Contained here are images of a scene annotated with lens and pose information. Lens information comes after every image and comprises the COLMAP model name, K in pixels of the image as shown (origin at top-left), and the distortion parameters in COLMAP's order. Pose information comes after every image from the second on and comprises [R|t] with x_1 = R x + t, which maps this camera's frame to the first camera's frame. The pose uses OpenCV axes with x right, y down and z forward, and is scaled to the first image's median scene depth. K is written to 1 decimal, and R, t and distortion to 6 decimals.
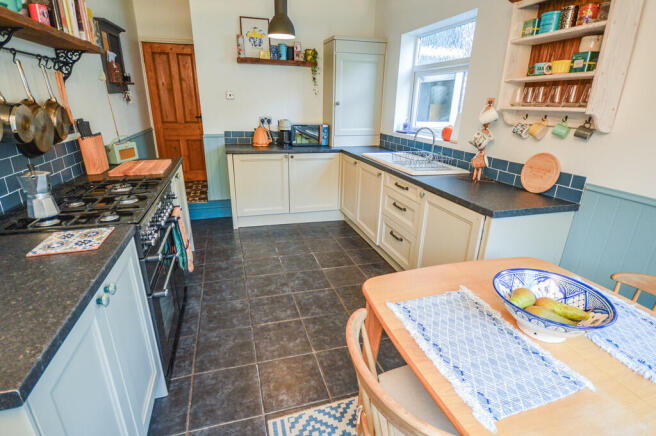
lens RADIAL K [[326.4, 0, 327.2], [0, 326.4, 219.2], [0, 0, 1]] dist [0.000562, 0.000072]
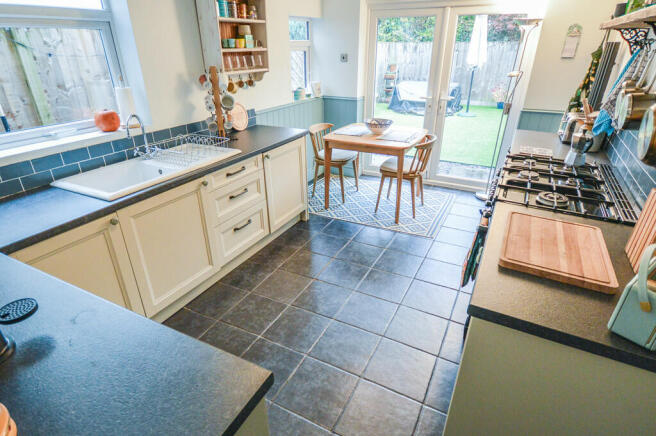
lens RADIAL K [[345.6, 0, 321.4], [0, 345.6, 217.4], [0, 0, 1]] dist [0.000182, -0.001045]
pose [[-0.695279, -0.331709, 0.637617, -0.586620], [0.237920, 0.730899, 0.639672, -0.565409], [-0.678219, 0.596453, -0.429259, 1.340403]]
